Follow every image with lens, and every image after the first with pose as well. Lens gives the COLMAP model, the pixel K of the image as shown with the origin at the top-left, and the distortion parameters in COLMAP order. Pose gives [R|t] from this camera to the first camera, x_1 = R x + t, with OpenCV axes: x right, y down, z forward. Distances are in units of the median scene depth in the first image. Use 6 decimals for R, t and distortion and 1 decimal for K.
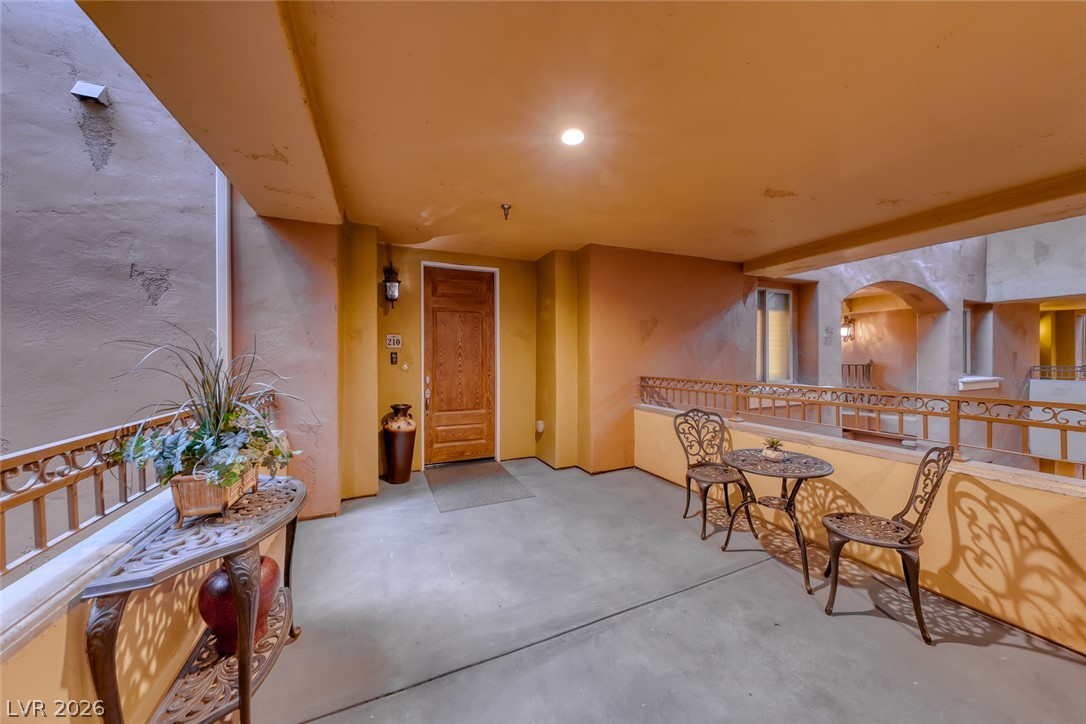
lens RADIAL K [[368.5, 0, 543.0], [0, 368.5, 362.0], [0, 0, 1]] dist [0.010132, -0.006278]
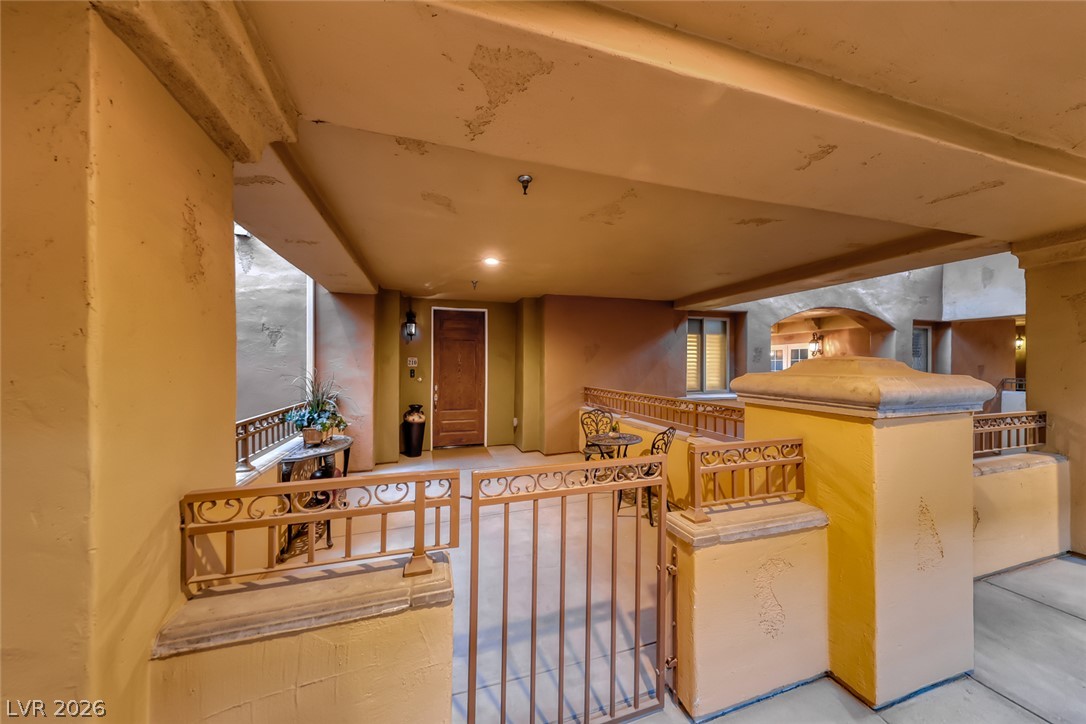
lens RADIAL K [[368.6, 0, 556.5], [0, 368.6, 364.5], [0, 0, 1]] dist [0.001569, 0.000032]
pose [[0.996888, 0.002548, -0.078794, 0.283737], [-0.003318, 0.999948, -0.009647, -0.033739], [0.078765, 0.009878, 0.996844, -0.421783]]
